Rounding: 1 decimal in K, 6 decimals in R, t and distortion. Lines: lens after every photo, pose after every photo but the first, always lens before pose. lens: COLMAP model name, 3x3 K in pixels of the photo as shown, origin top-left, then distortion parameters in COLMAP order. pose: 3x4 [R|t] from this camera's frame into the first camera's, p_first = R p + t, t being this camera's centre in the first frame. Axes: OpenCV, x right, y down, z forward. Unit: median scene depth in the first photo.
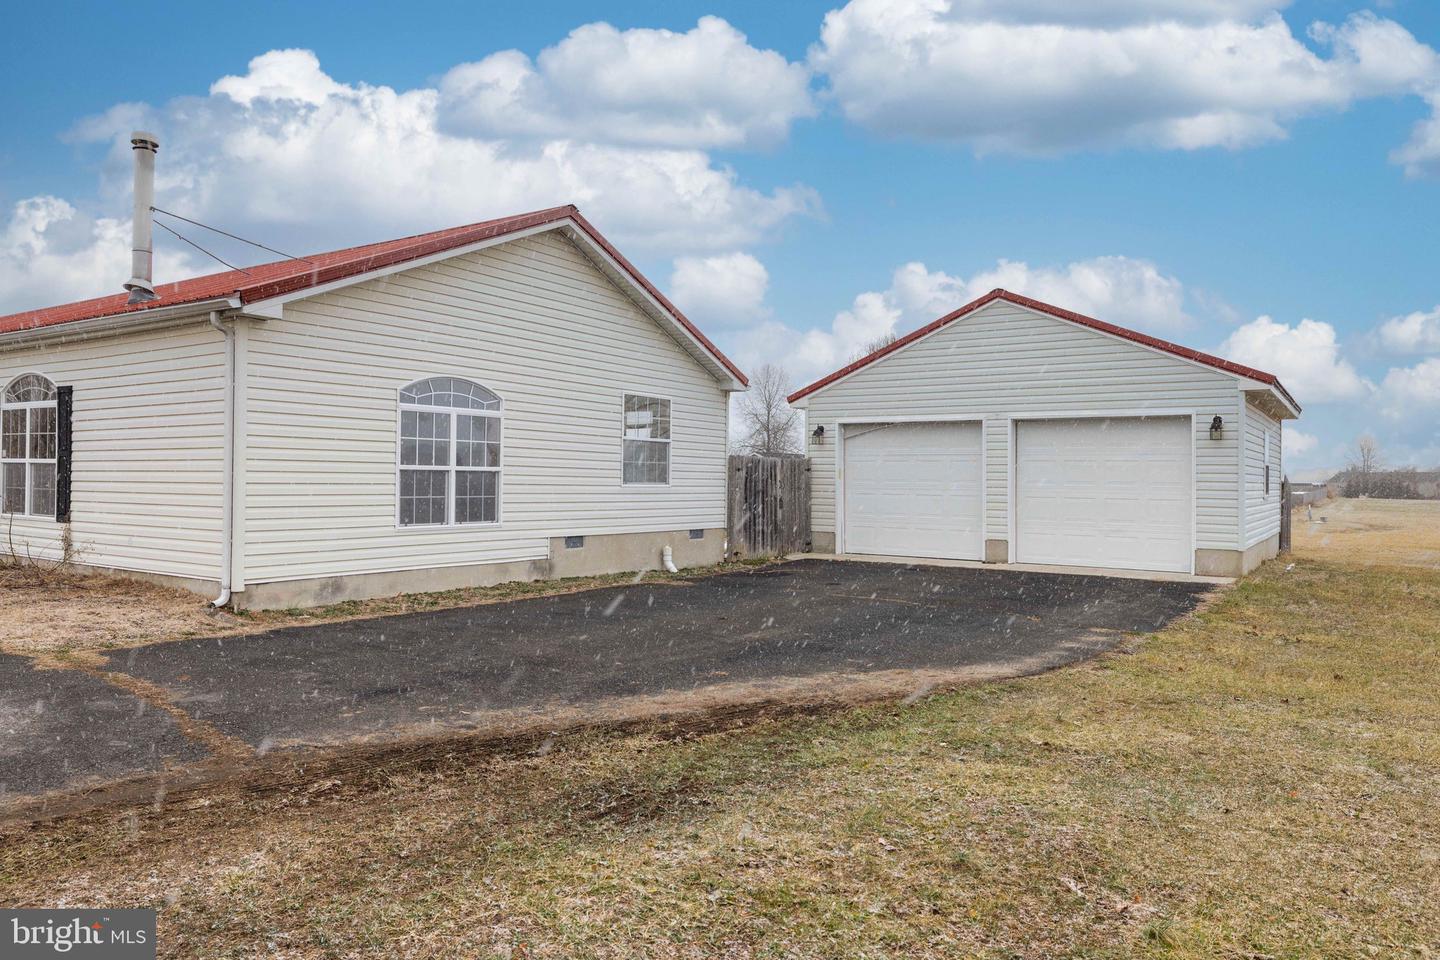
lens RADIAL K [[968.3, 0, 716.8], [0, 968.3, 474.1], [0, 0, 1]] dist [-0.000886, 0.000873]
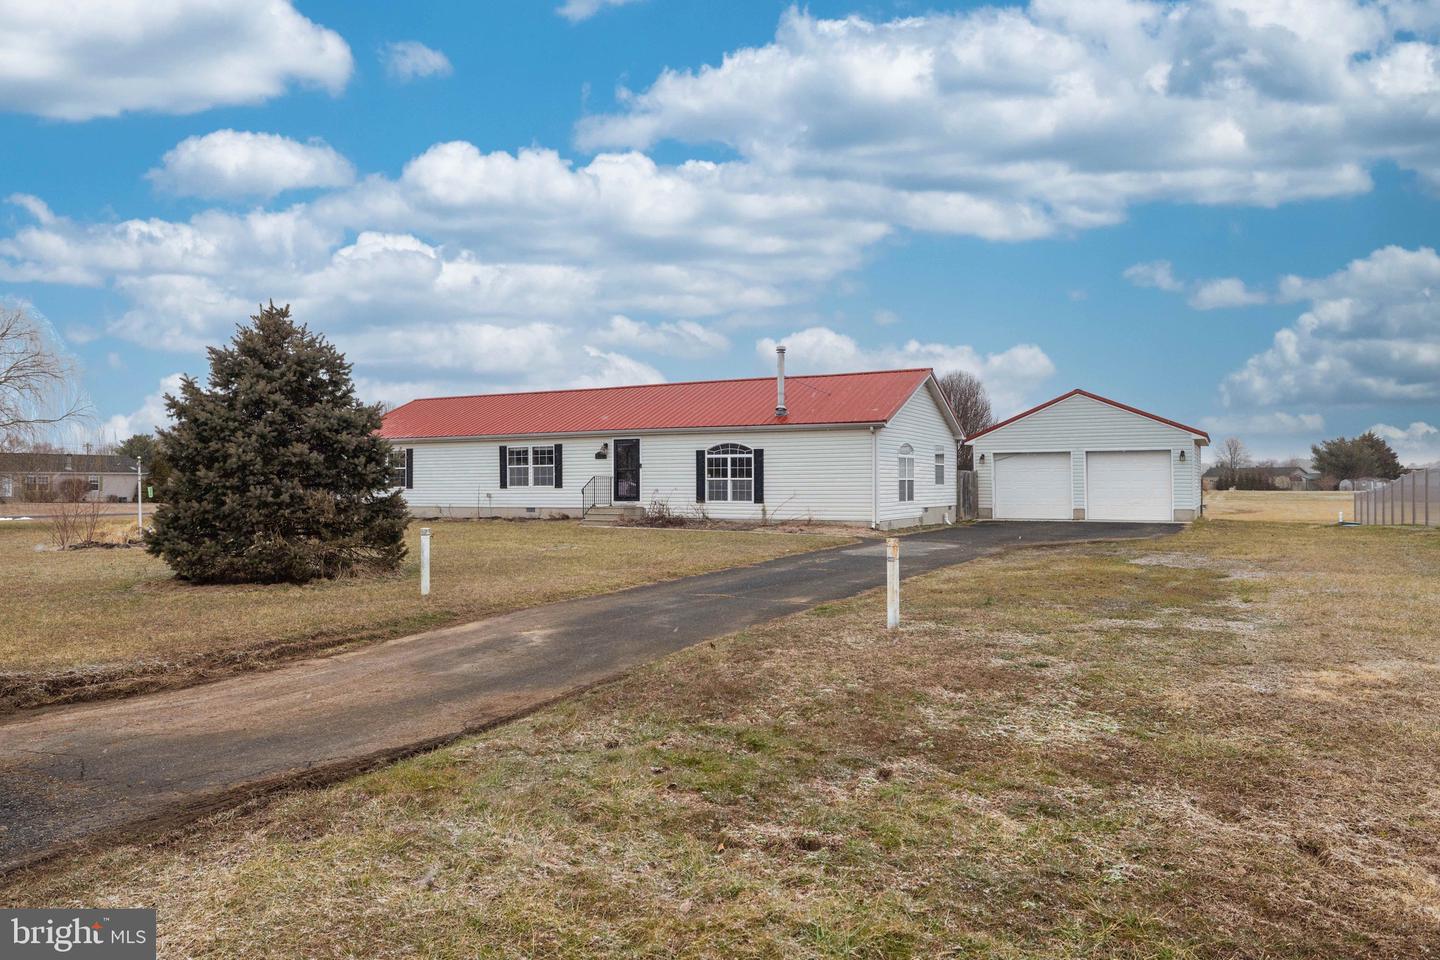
lens RADIAL K [[968.3, 0, 716.8], [0, 968.3, 474.1], [0, 0, 1]] dist [-0.000886, 0.000873]
pose [[0.994644, -0.015860, 0.102134, -0.821032], [0.016227, 0.999865, -0.002762, -0.016146], [-0.102076, 0.004405, 0.994767, -1.171913]]
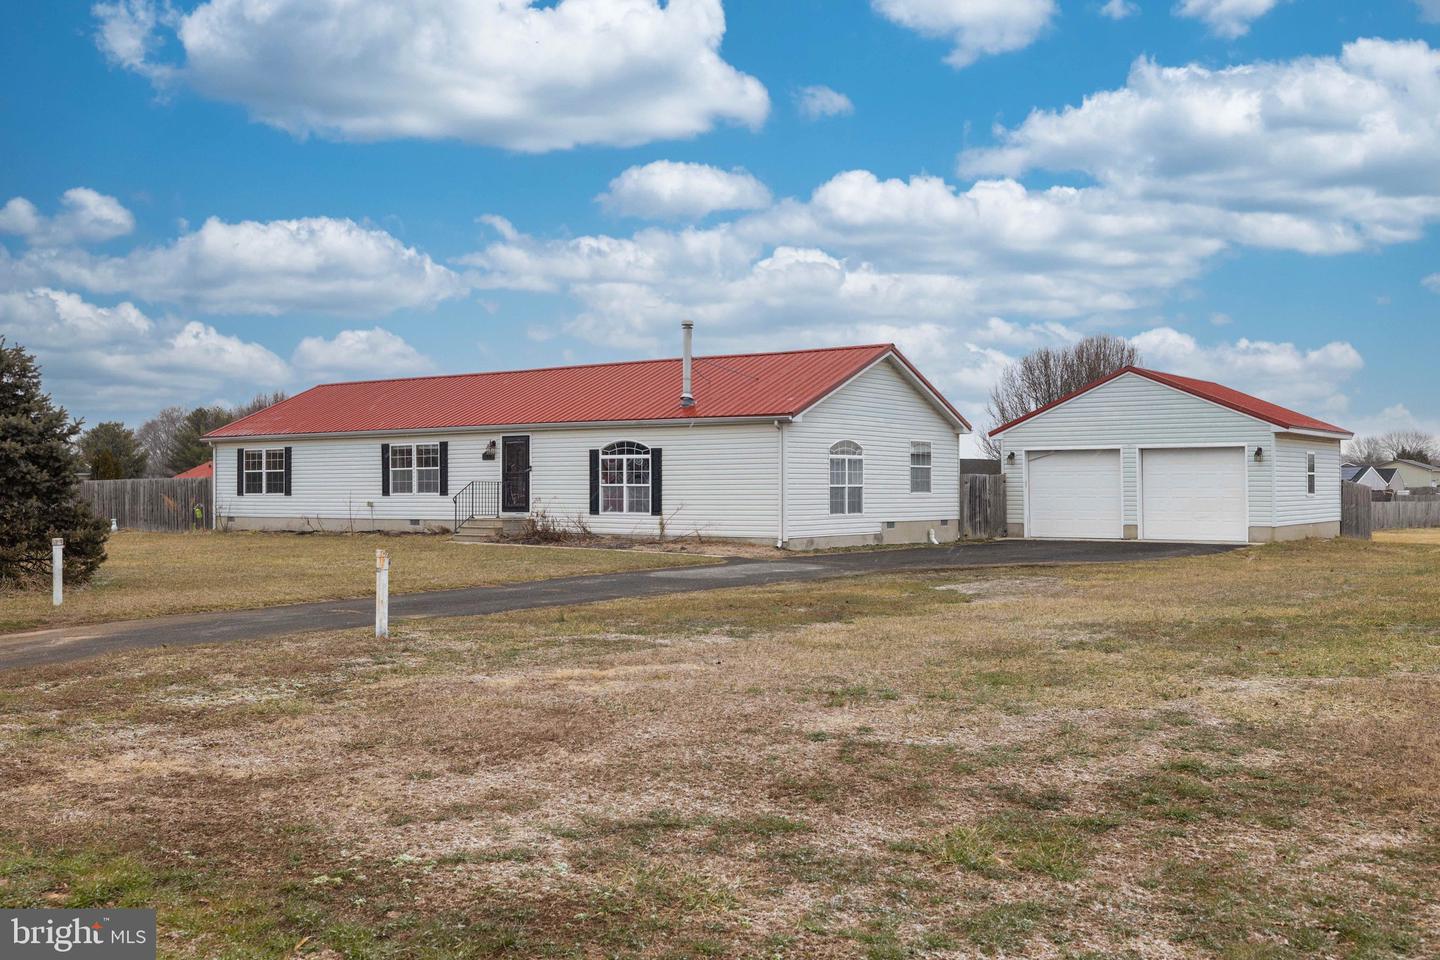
lens RADIAL K [[1387.8, 0, 720.0], [0, 1387.8, 480.0], [0, 0, 1]] dist [-0.003933, -0.001934]
pose [[0.999195, -0.015082, -0.037166, -0.343113], [0.015068, 0.999886, -0.000673, -0.016058], [0.037172, 0.000113, 0.999309, -1.499805]]
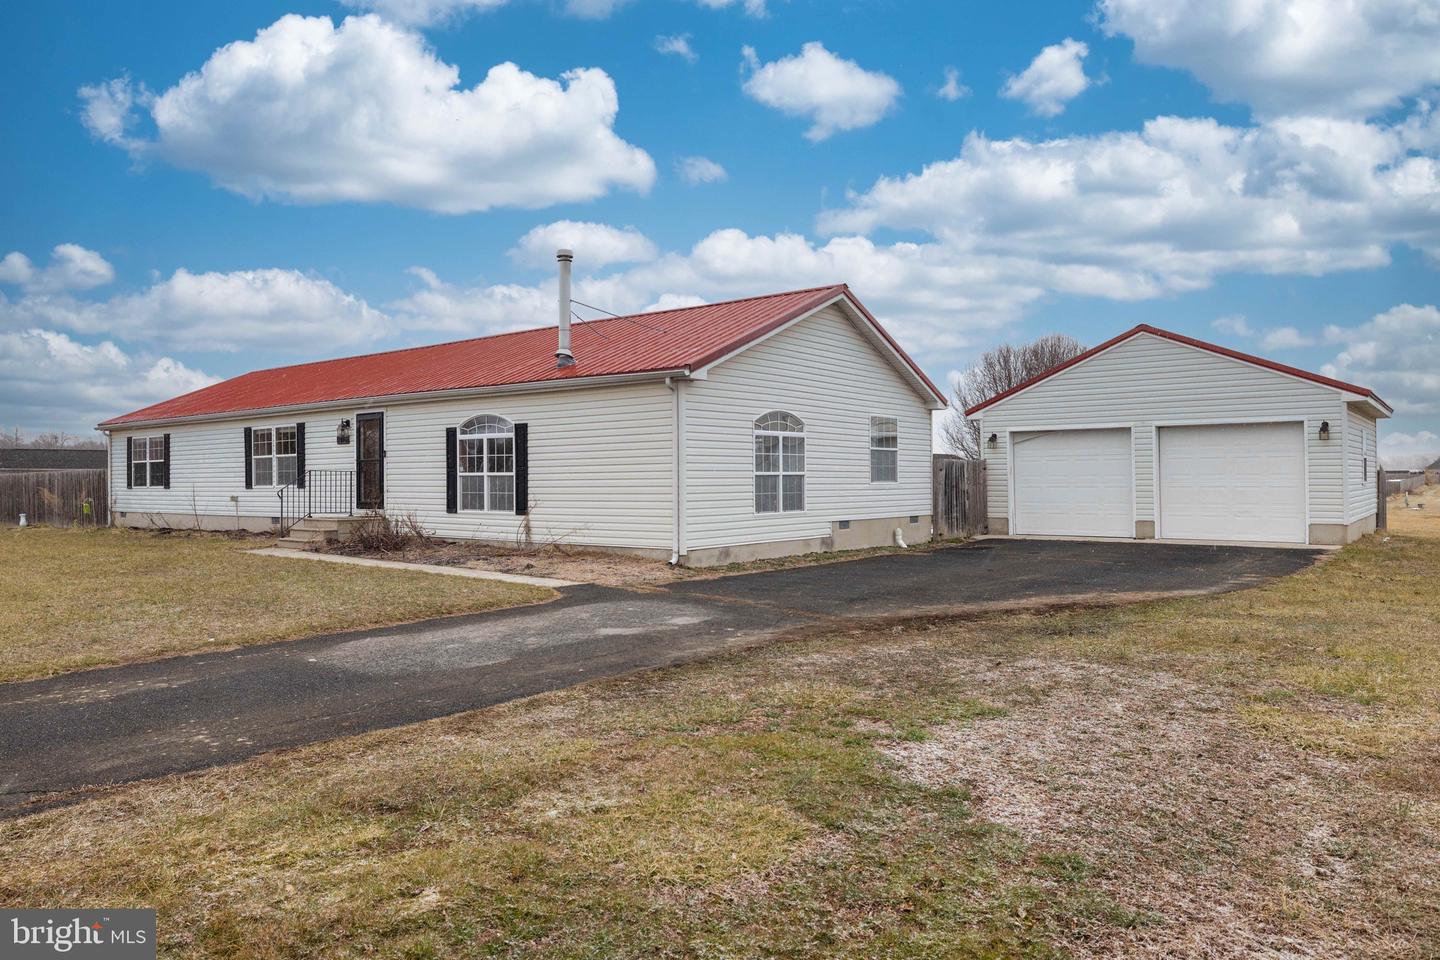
lens RADIAL K [[968.3, 0, 716.8], [0, 968.3, 474.1], [0, 0, 1]] dist [-0.000886, 0.000873]
pose [[0.997323, -0.019816, -0.070391, -0.213973], [0.019827, 0.999803, -0.000536, -0.004909], [0.070387, -0.000861, 0.997519, -0.365948]]
